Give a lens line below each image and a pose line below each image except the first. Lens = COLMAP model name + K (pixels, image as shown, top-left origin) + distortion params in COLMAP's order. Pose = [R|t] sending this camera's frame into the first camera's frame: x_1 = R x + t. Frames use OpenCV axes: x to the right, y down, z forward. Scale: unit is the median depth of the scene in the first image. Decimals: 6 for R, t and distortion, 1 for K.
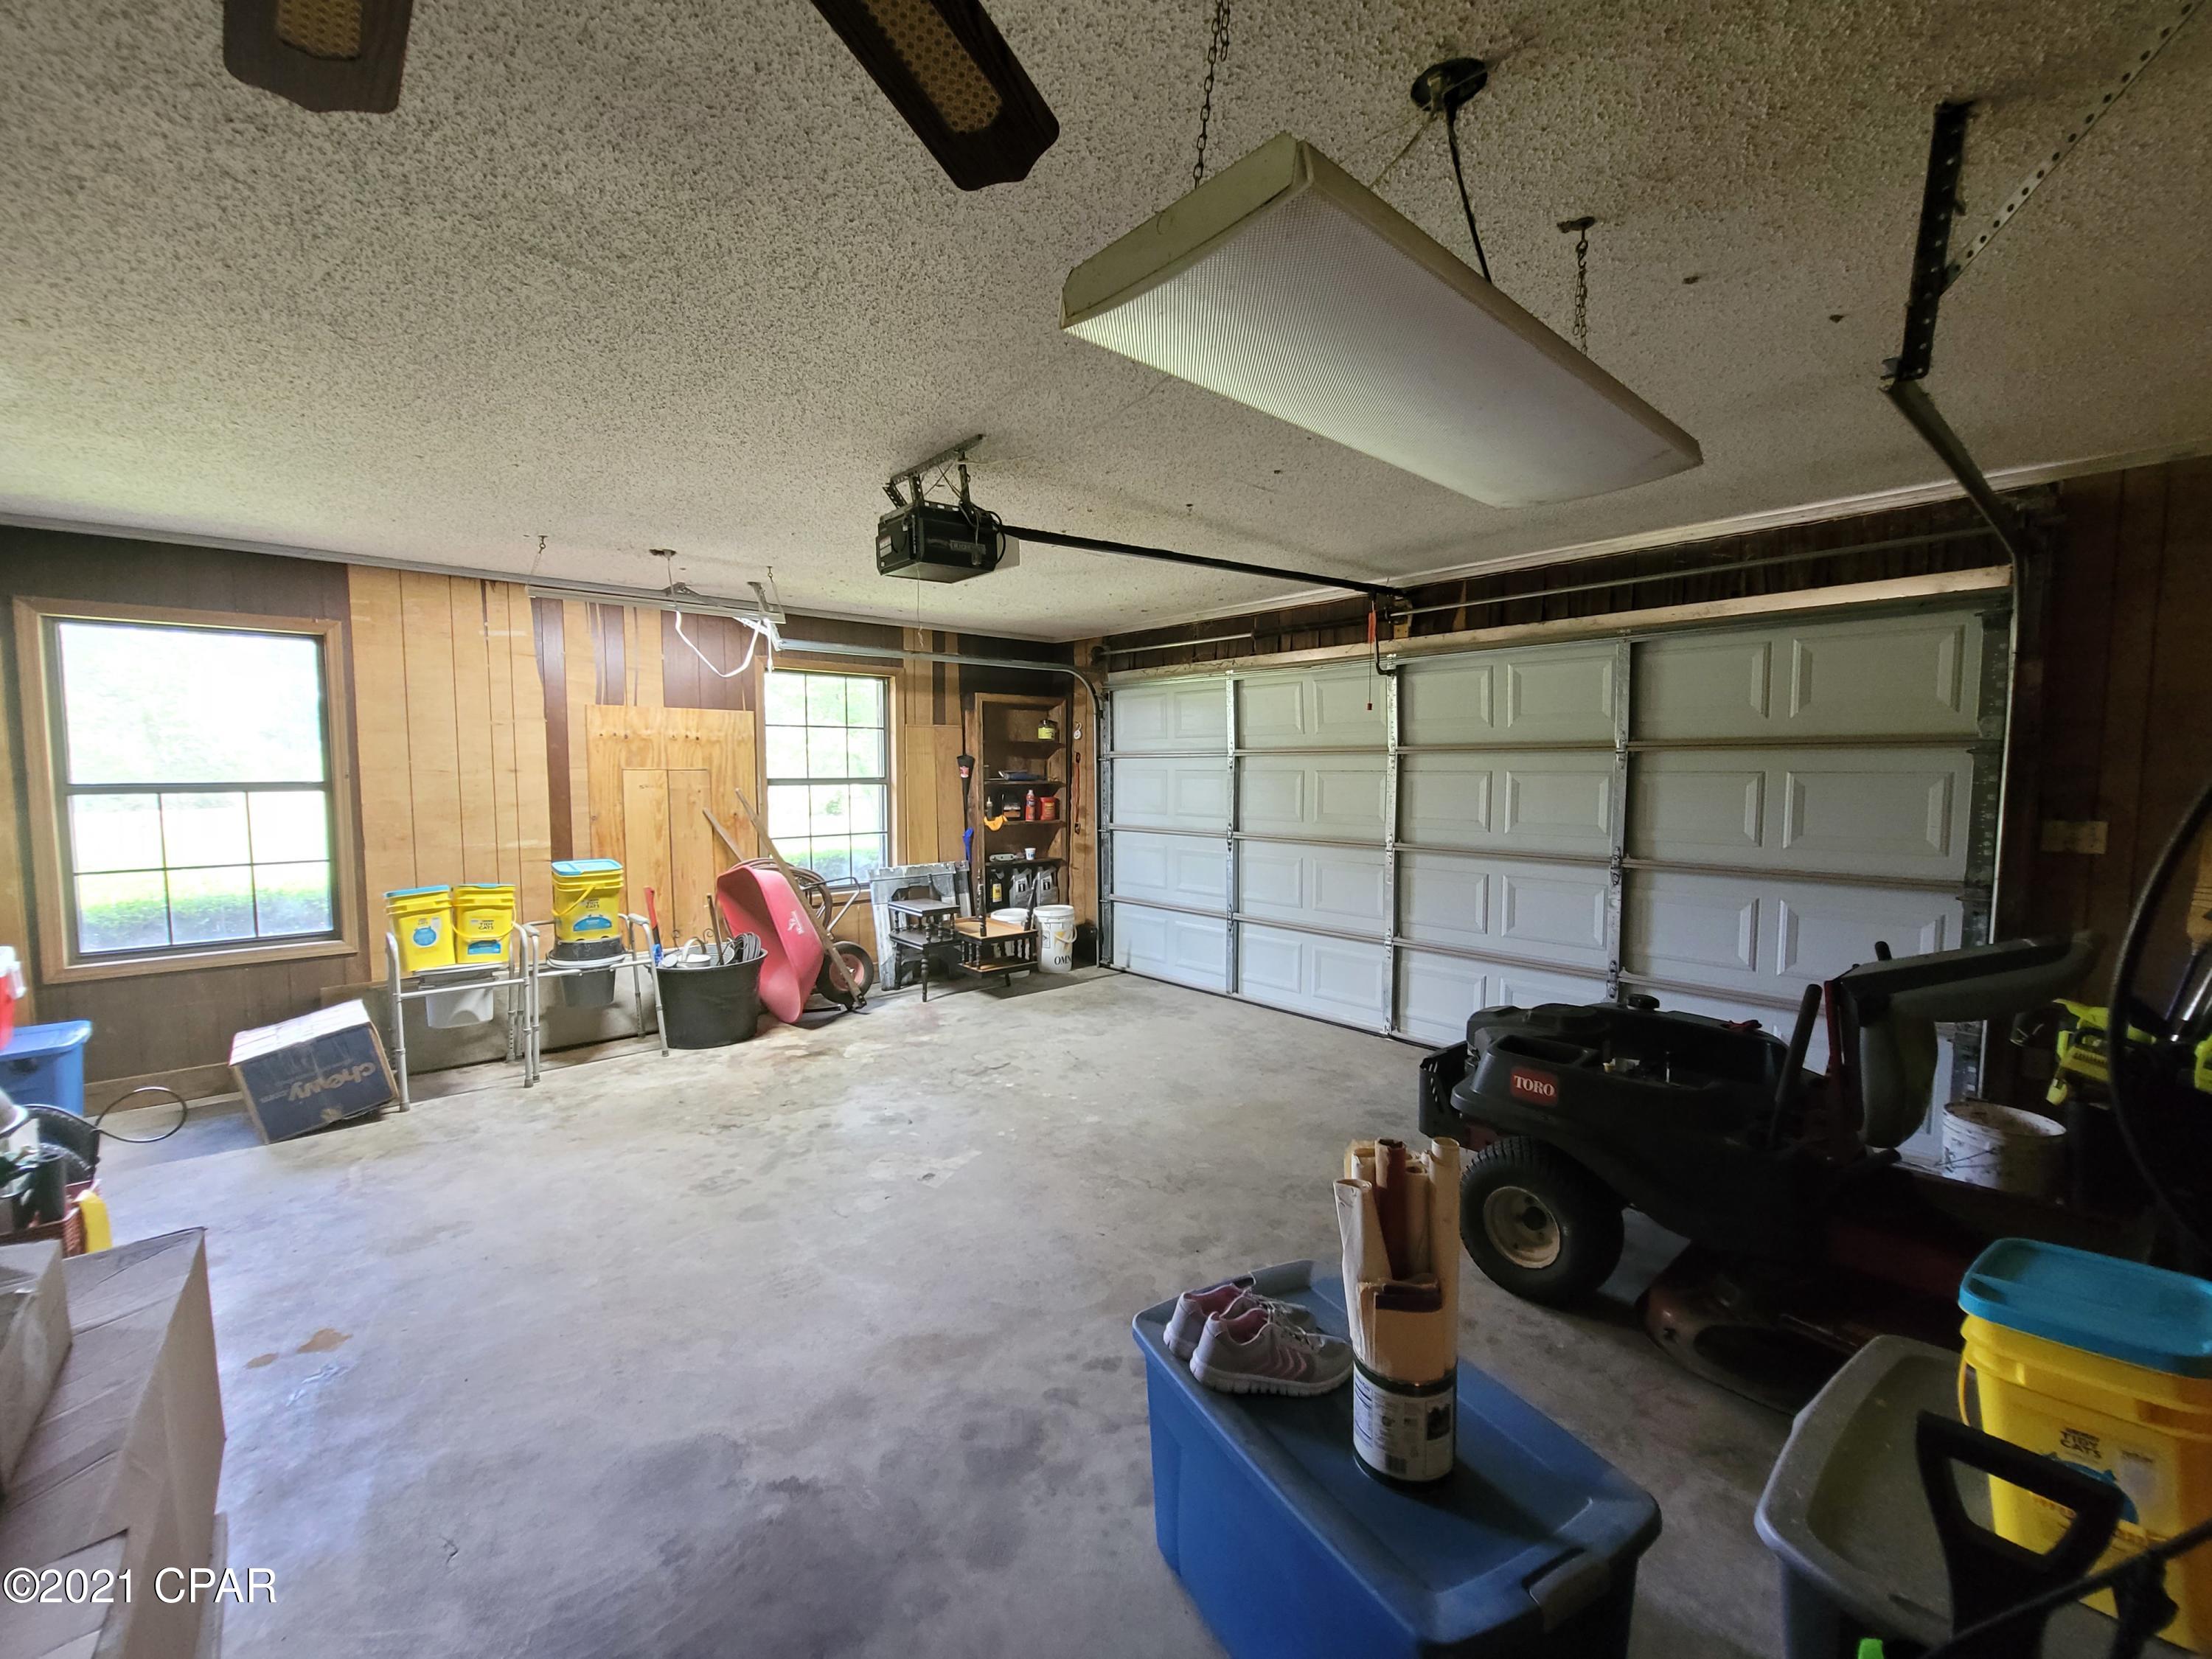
lens RADIAL K [[905.3, 0, 1118.5], [0, 905.3, 833.9], [0, 0, 1]] dist [-0.003632, -0.000159]
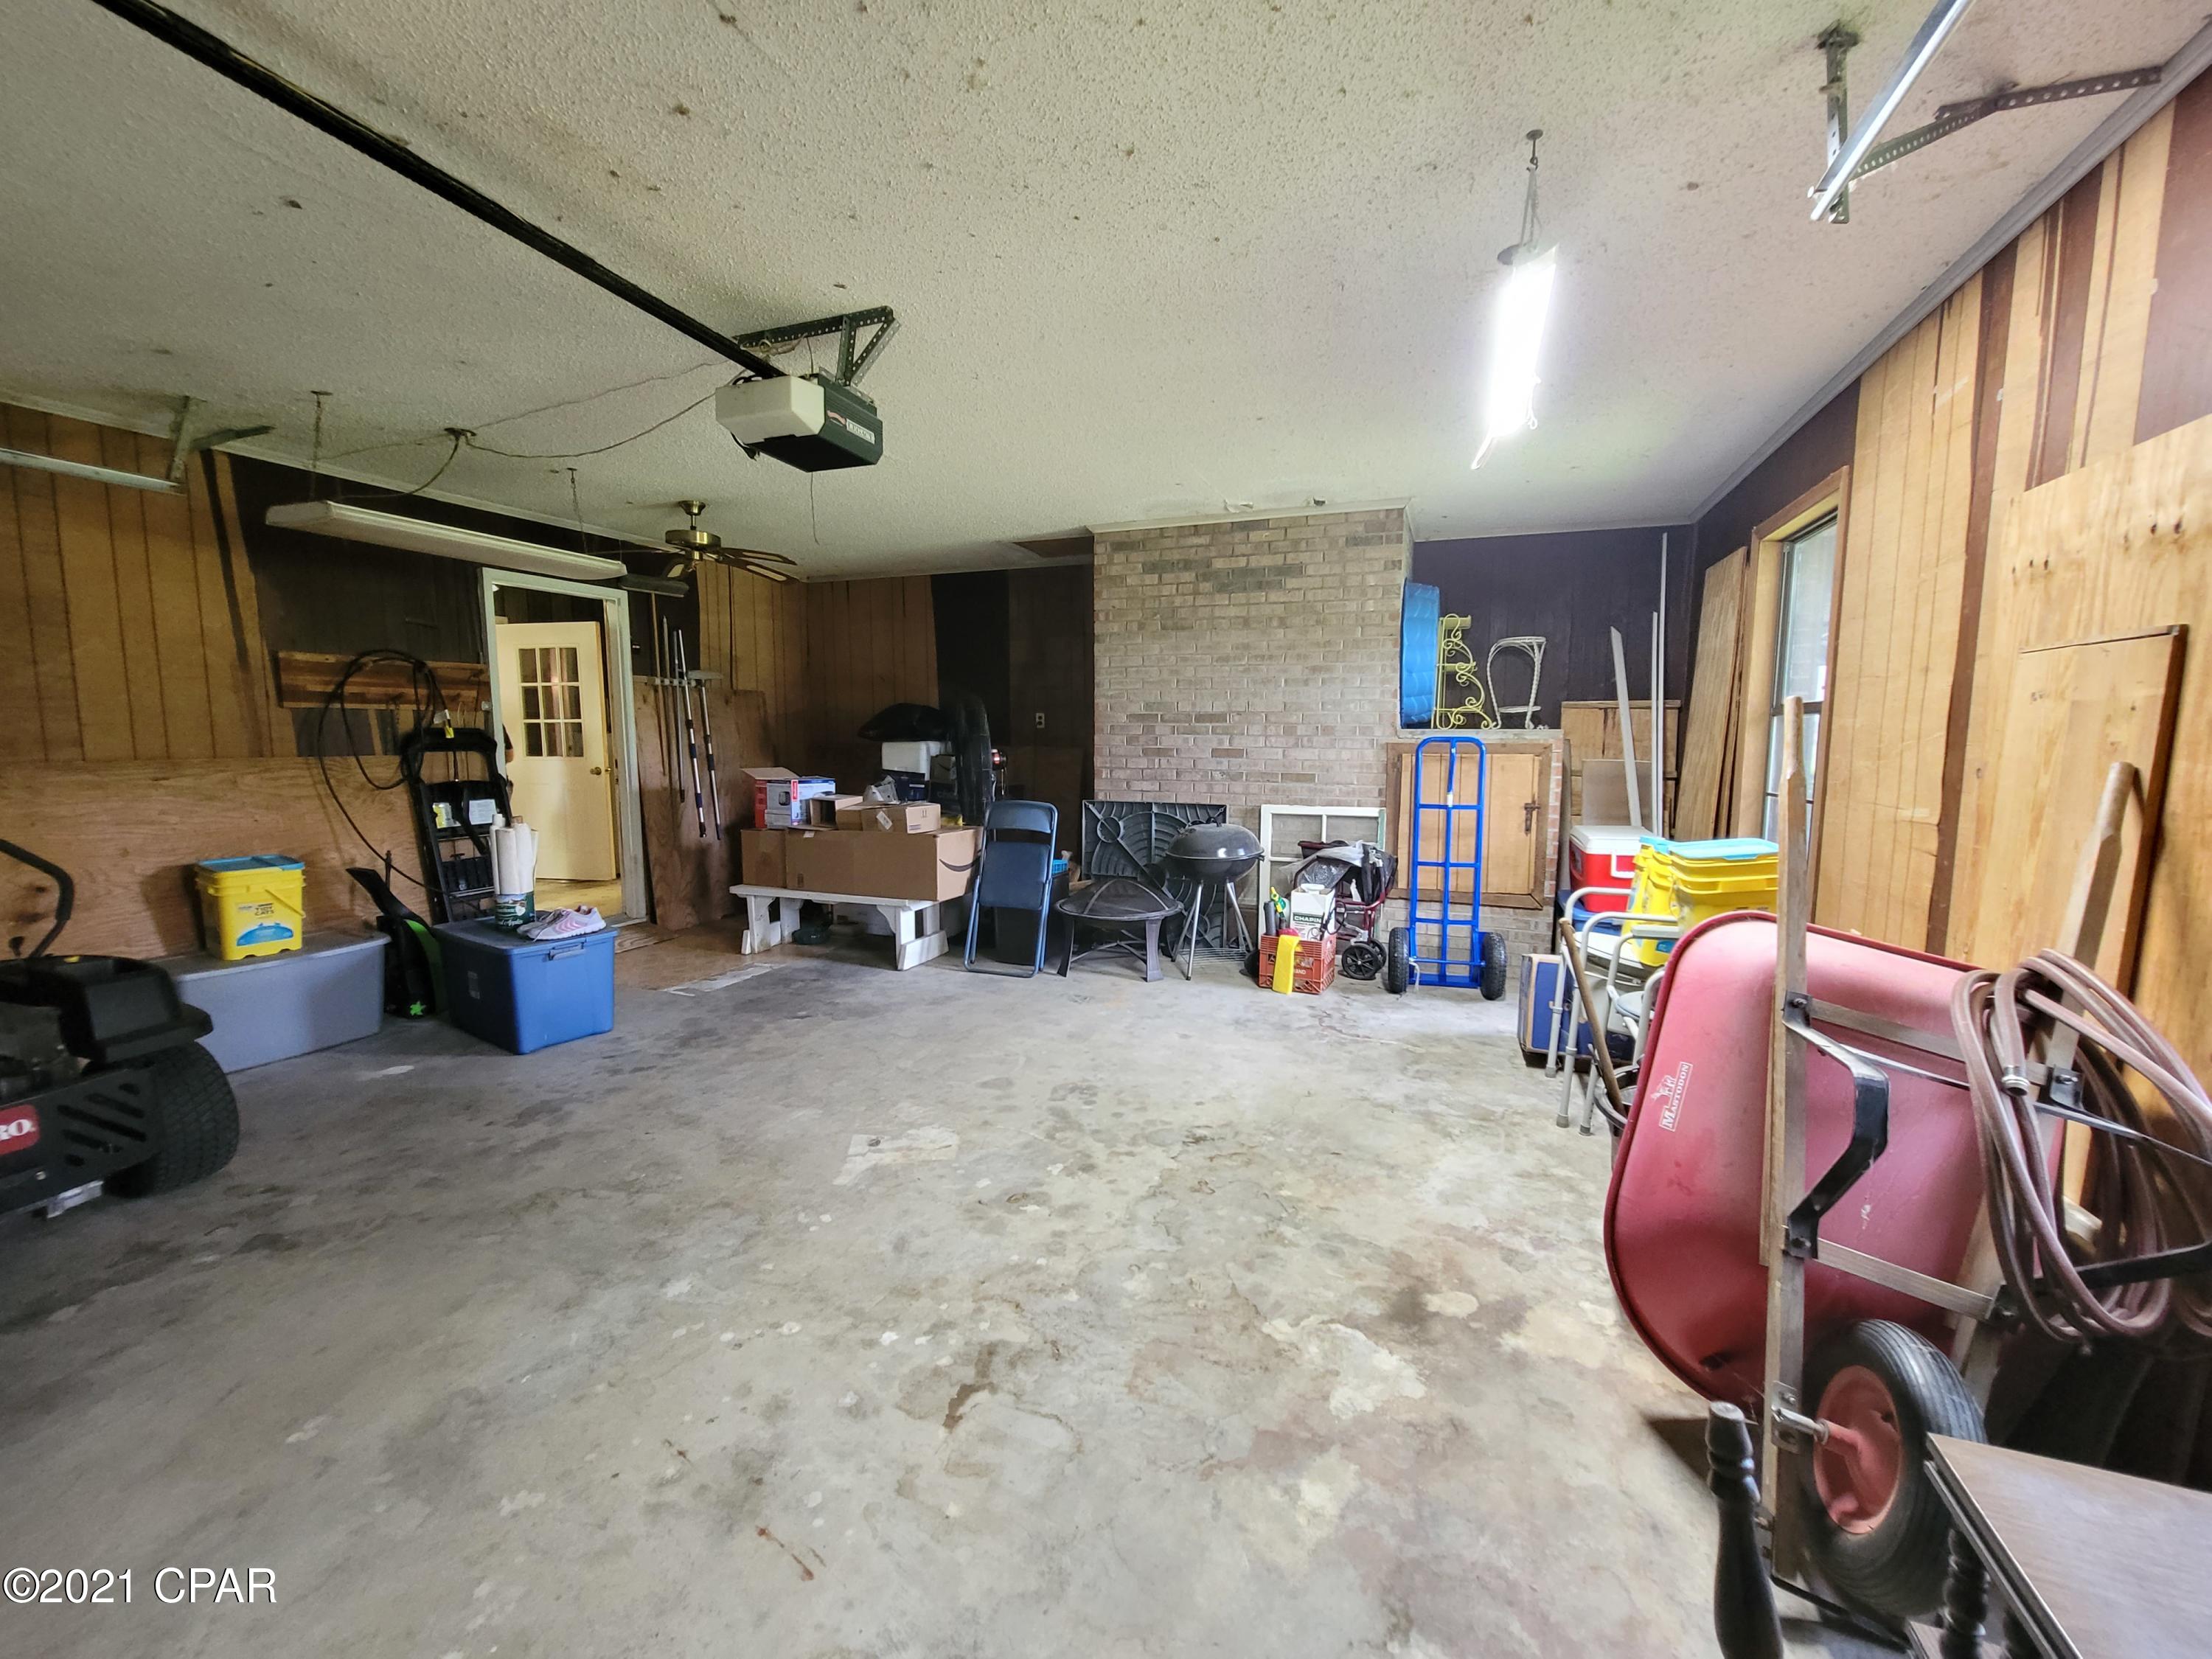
lens RADIAL K [[905.3, 0, 1118.5], [0, 905.3, 833.9], [0, 0, 1]] dist [-0.003632, -0.000159]
pose [[-0.886880, 0.051592, -0.459110, -0.027916], [-0.034436, 0.983599, 0.177053, -0.065398], [0.460714, 0.172835, -0.870558, 1.520279]]
